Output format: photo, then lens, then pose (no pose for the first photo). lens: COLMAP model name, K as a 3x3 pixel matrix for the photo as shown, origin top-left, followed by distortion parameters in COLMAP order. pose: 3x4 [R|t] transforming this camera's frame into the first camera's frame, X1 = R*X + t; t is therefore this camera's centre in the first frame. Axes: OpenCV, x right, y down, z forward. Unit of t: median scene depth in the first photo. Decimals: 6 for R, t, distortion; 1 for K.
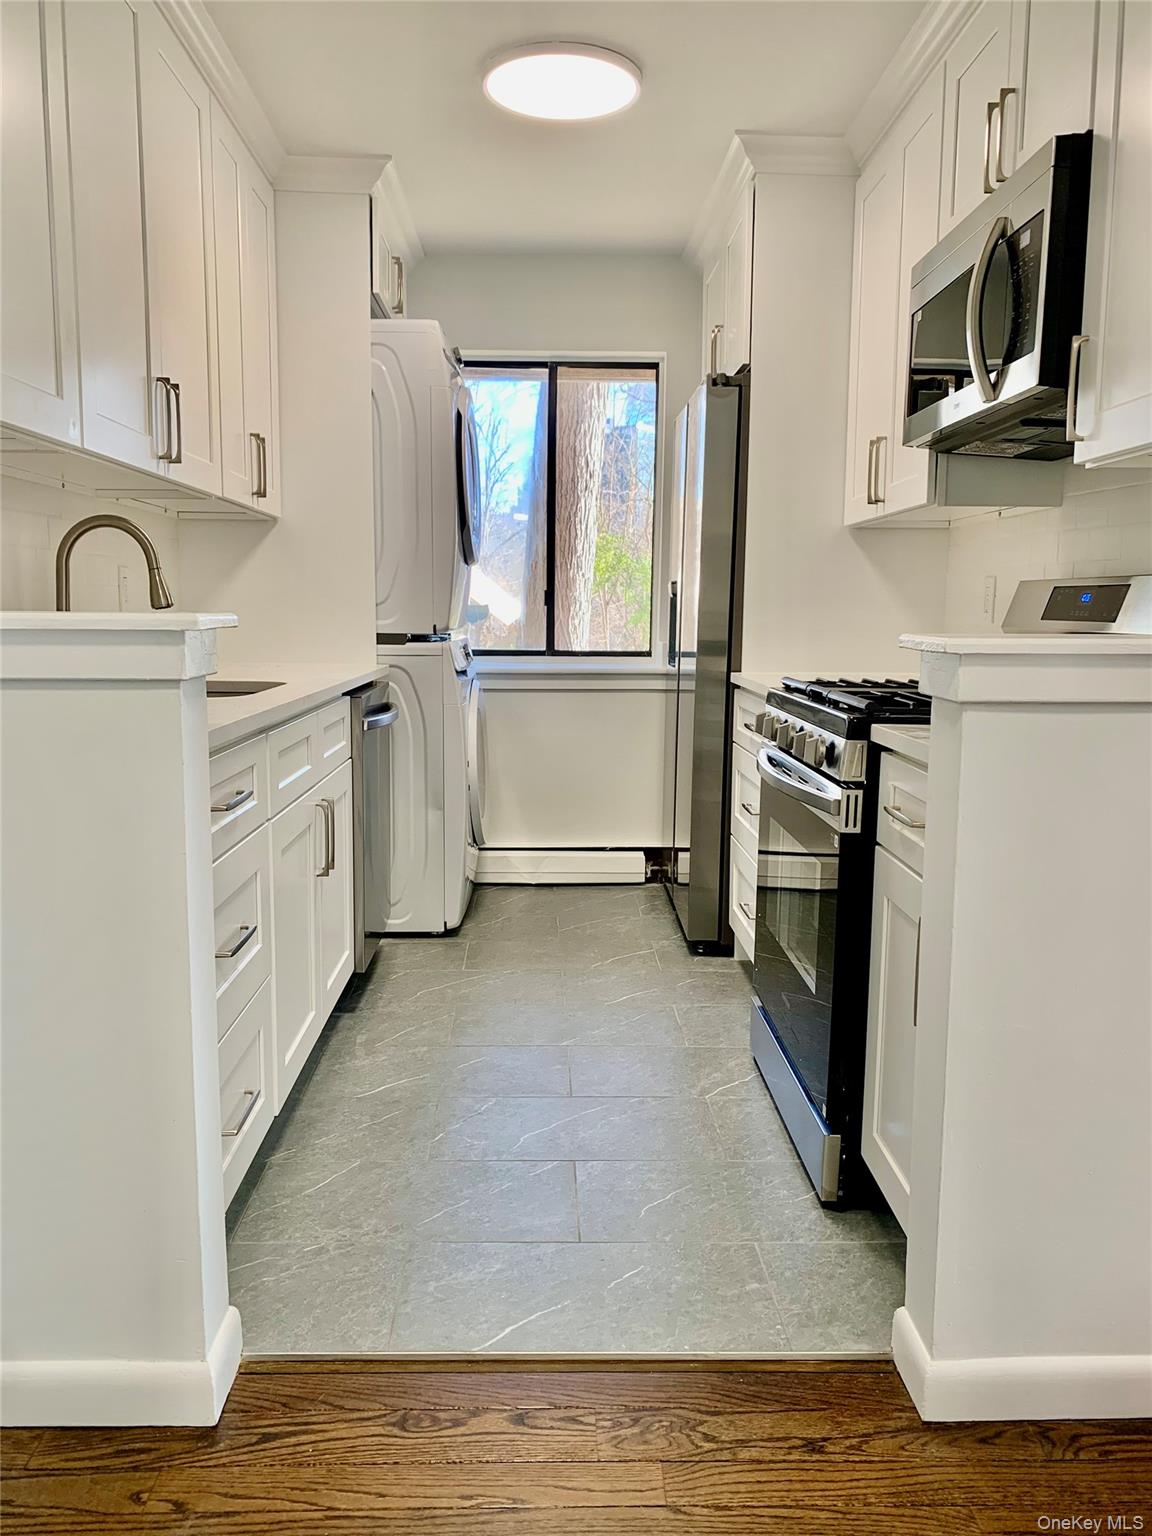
lens RADIAL K [[1161.8, 0, 565.3], [0, 1161.8, 772.6], [0, 0, 1]] dist [0.037910, -0.041764]
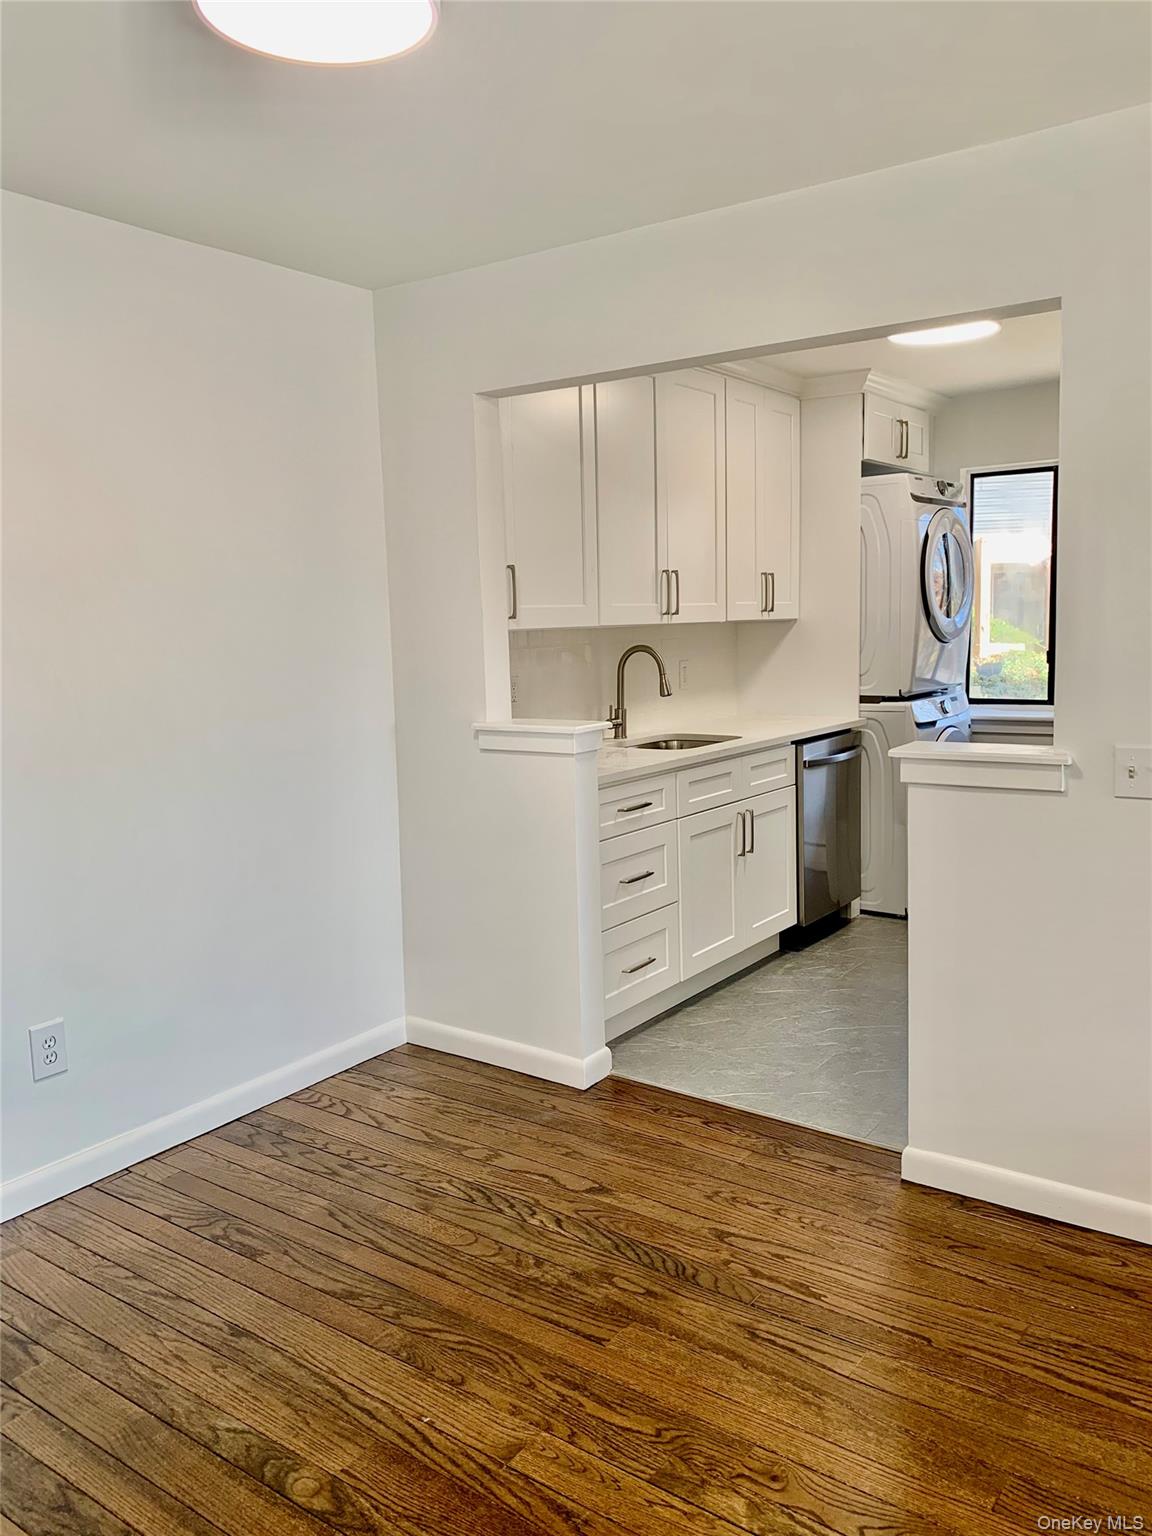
lens RADIAL K [[1161.8, 0, 540.1], [0, 1161.8, 762.0], [0, 0, 1]] dist [0.037910, -0.041764]
pose [[0.769369, 0.042073, -0.637417, 0.604483], [-0.048253, 0.998806, 0.007685, -0.042828], [0.636979, 0.024845, 0.770480, -0.453974]]
